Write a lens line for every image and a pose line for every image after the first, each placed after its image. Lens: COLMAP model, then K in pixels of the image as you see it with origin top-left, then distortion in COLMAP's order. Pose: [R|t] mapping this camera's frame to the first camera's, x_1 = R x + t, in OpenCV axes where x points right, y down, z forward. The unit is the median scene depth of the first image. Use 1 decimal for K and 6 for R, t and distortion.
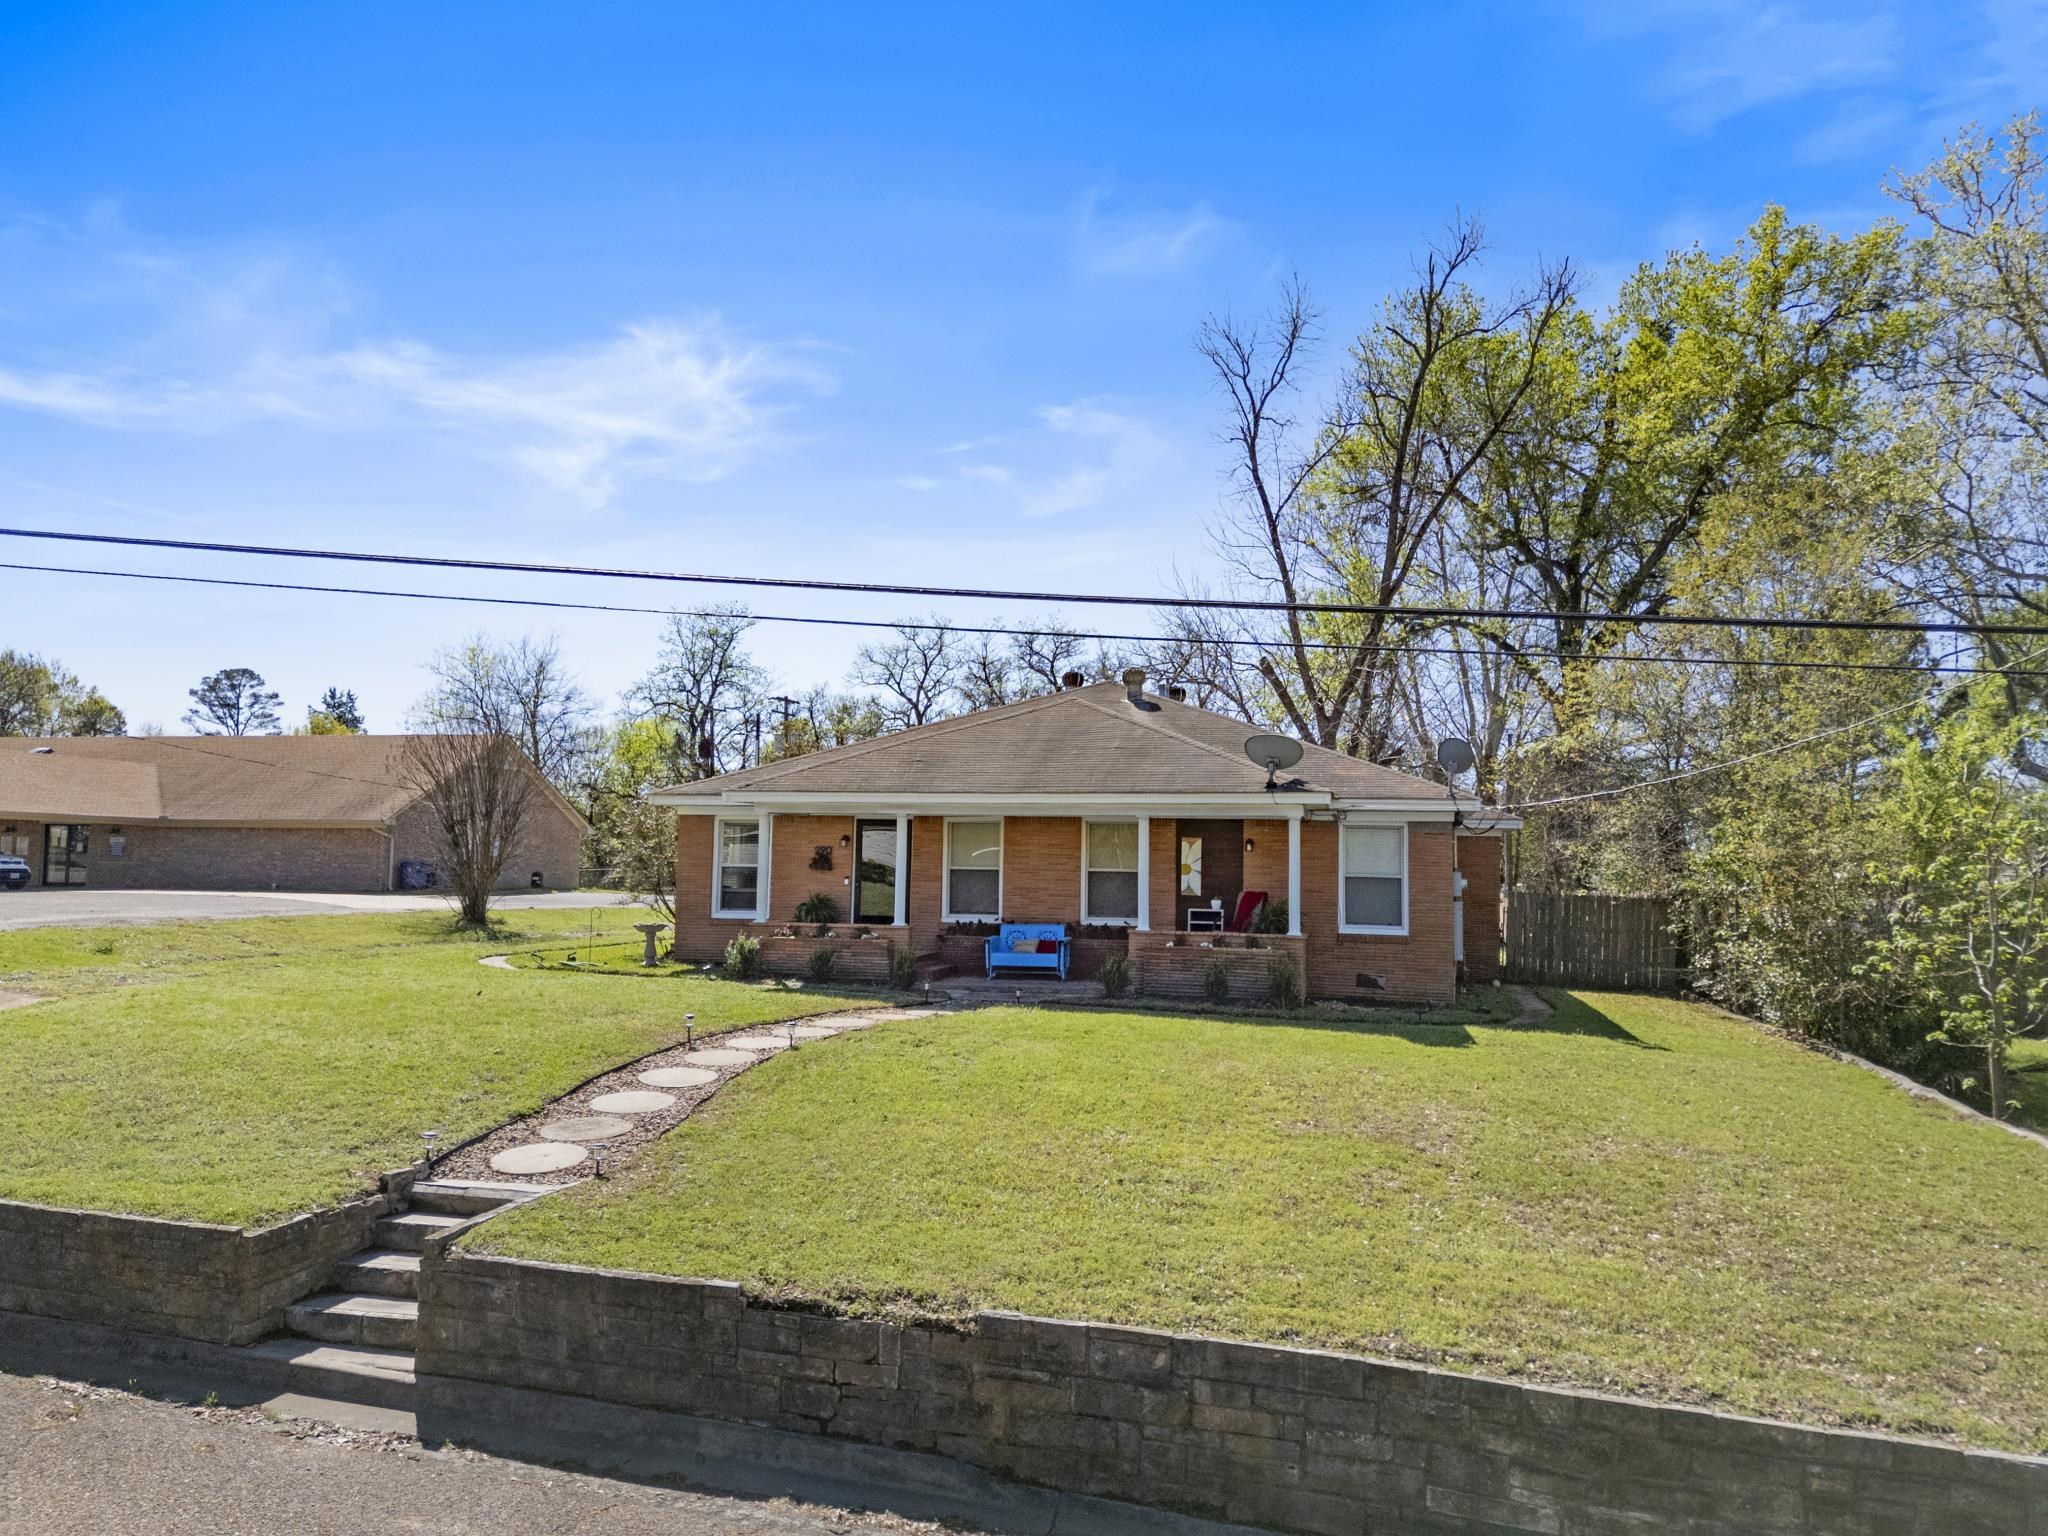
lens RADIAL K [[1571.3, 0, 1007.8], [0, 1571.3, 759.8], [0, 0, 1]] dist [0.077870, -0.073338]
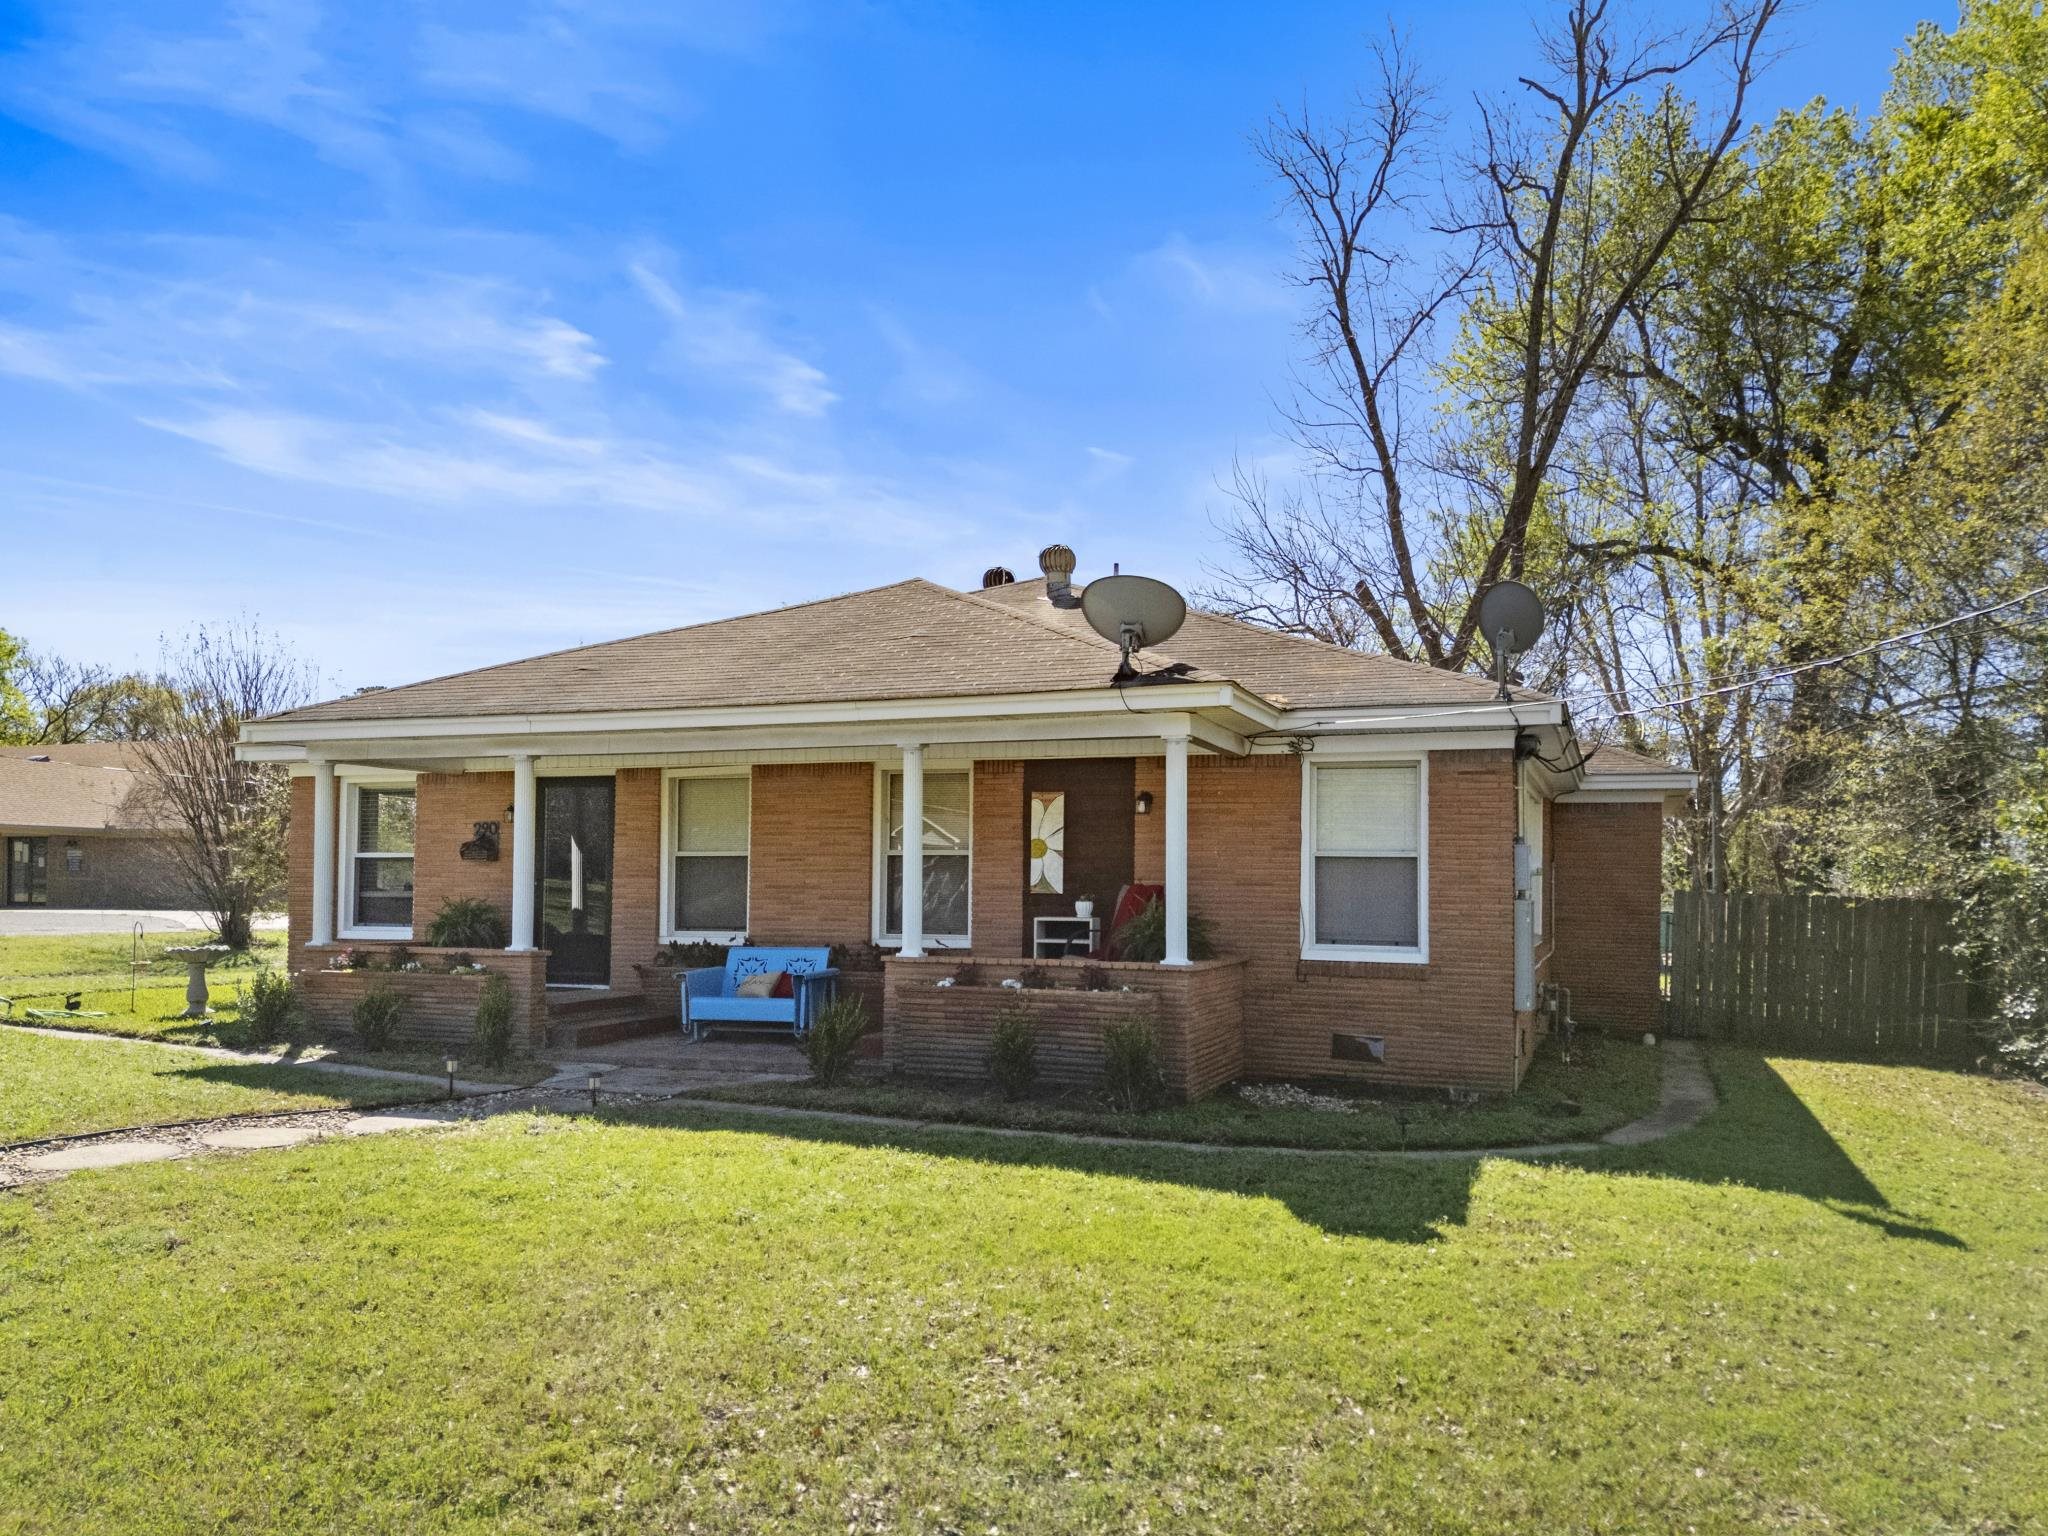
lens RADIAL K [[1569.8, 0, 1019.6], [0, 1569.8, 829.0], [0, 0, 1]] dist [0.078661, -0.077032]
pose [[0.990591, -0.013180, -0.136219, 0.186329], [0.017165, 0.999457, 0.028123, 0.047223], [0.135774, -0.030196, 0.990280, 0.445276]]
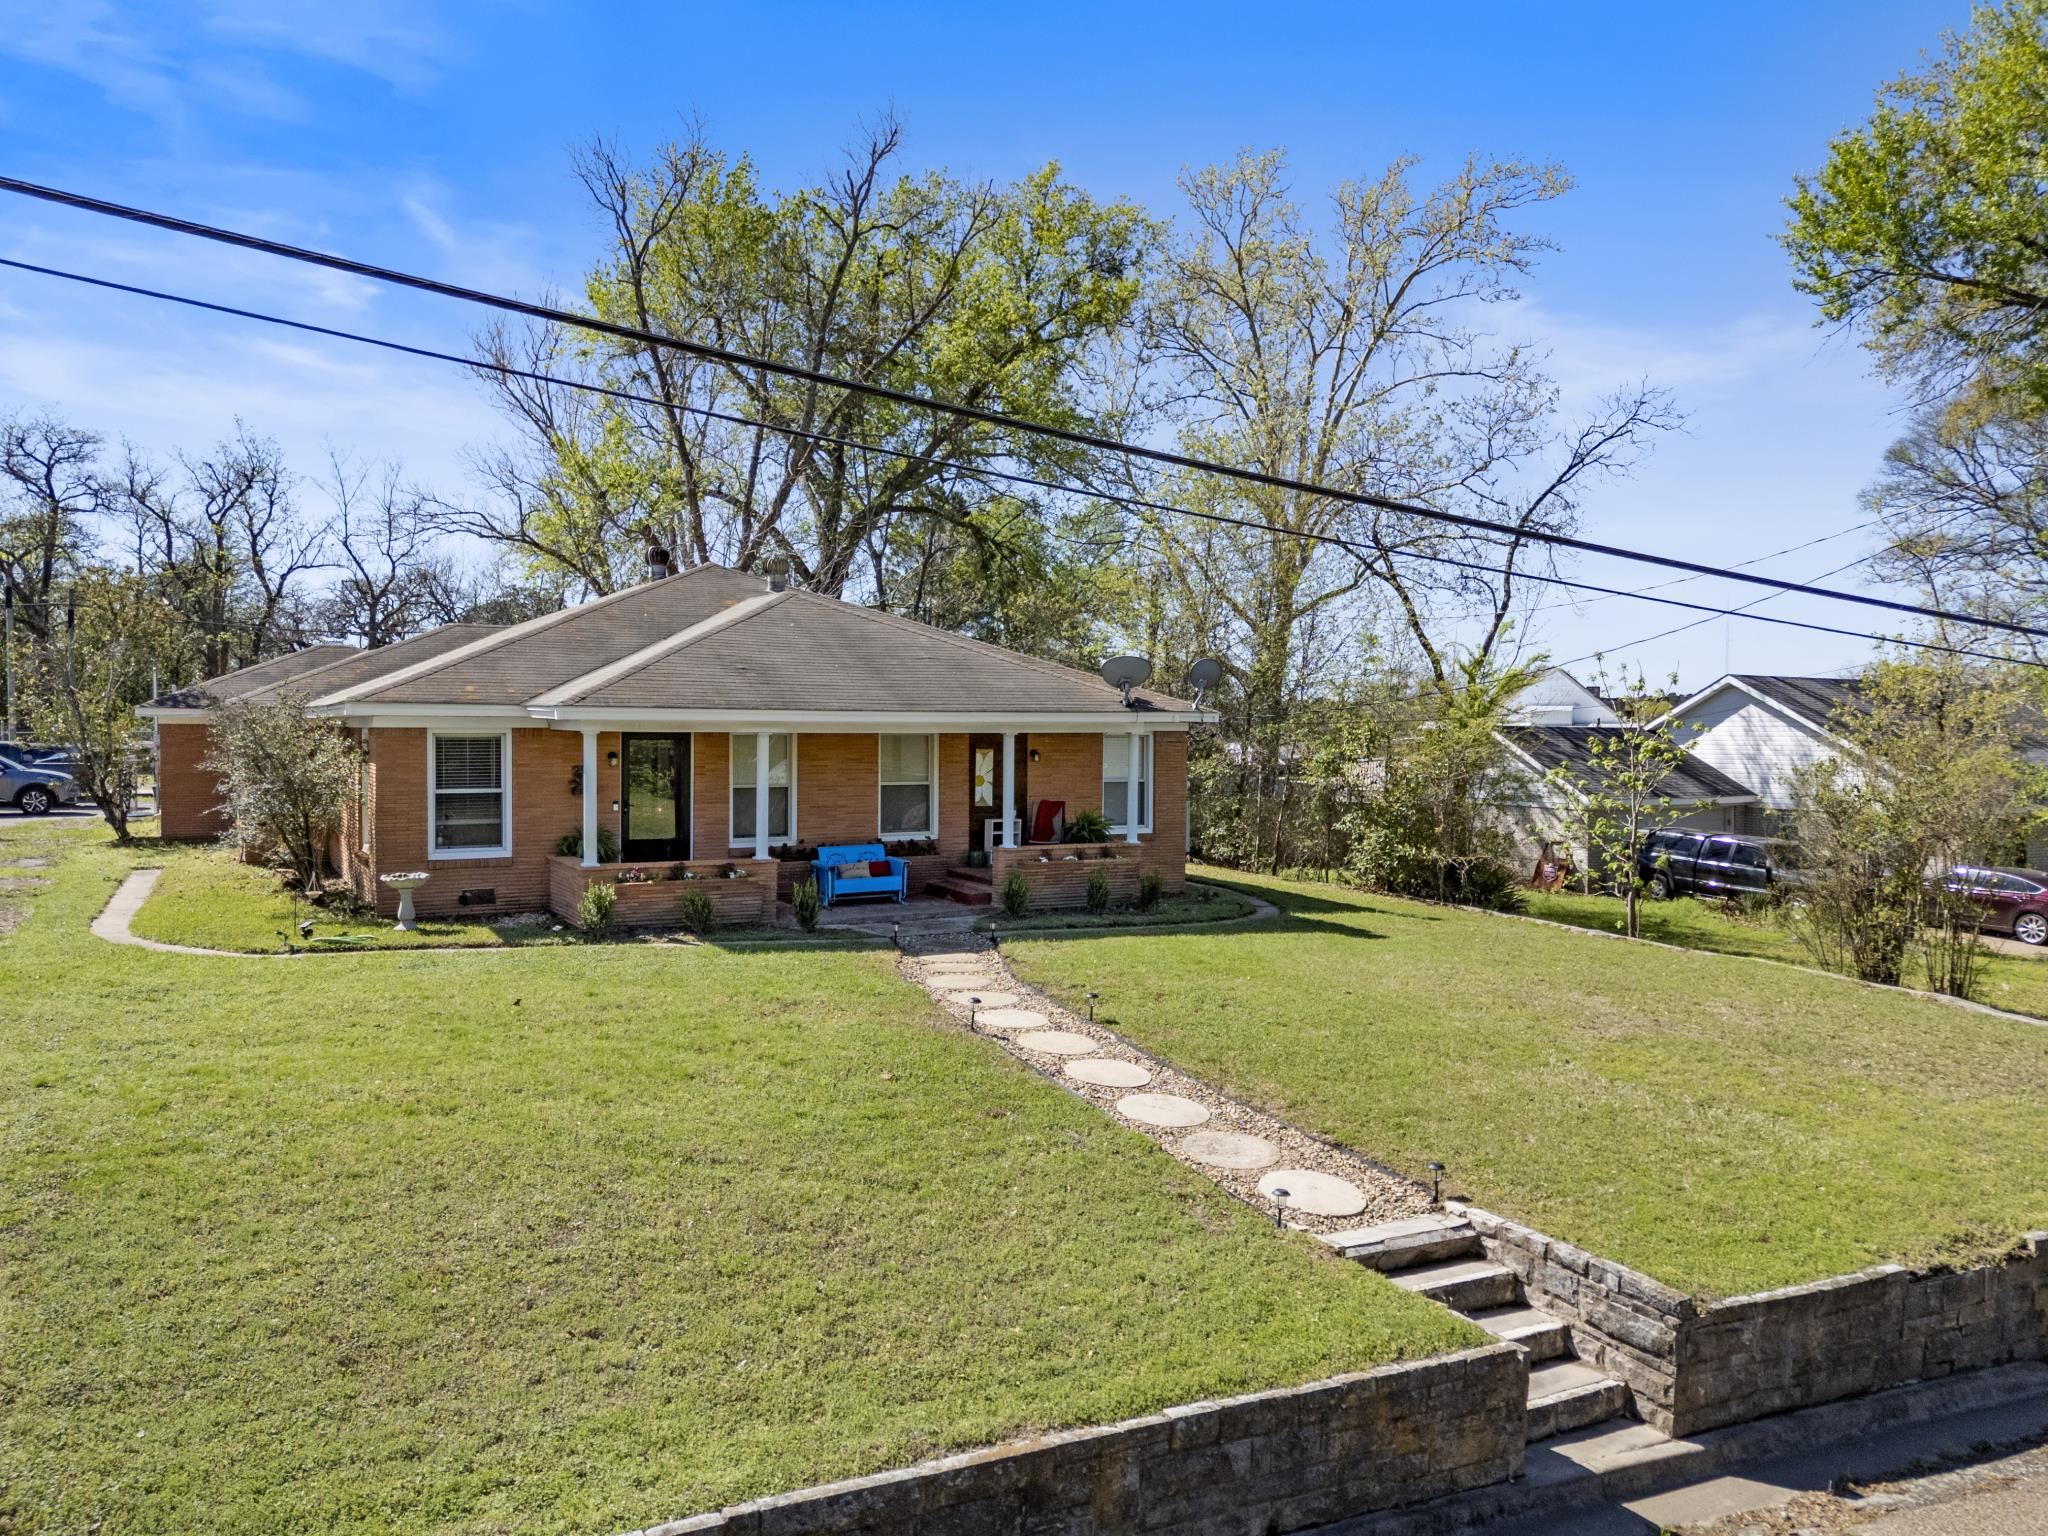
lens RADIAL K [[1544.1, 0, 1038.9], [0, 1544.1, 770.9], [0, 0, 1]] dist [0.076123, -0.065561]
pose [[0.734608, -0.033537, 0.677663, -0.530667], [-0.043272, 0.994429, 0.096122, -0.033230], [-0.677111, -0.099936, 0.729064, 0.261528]]
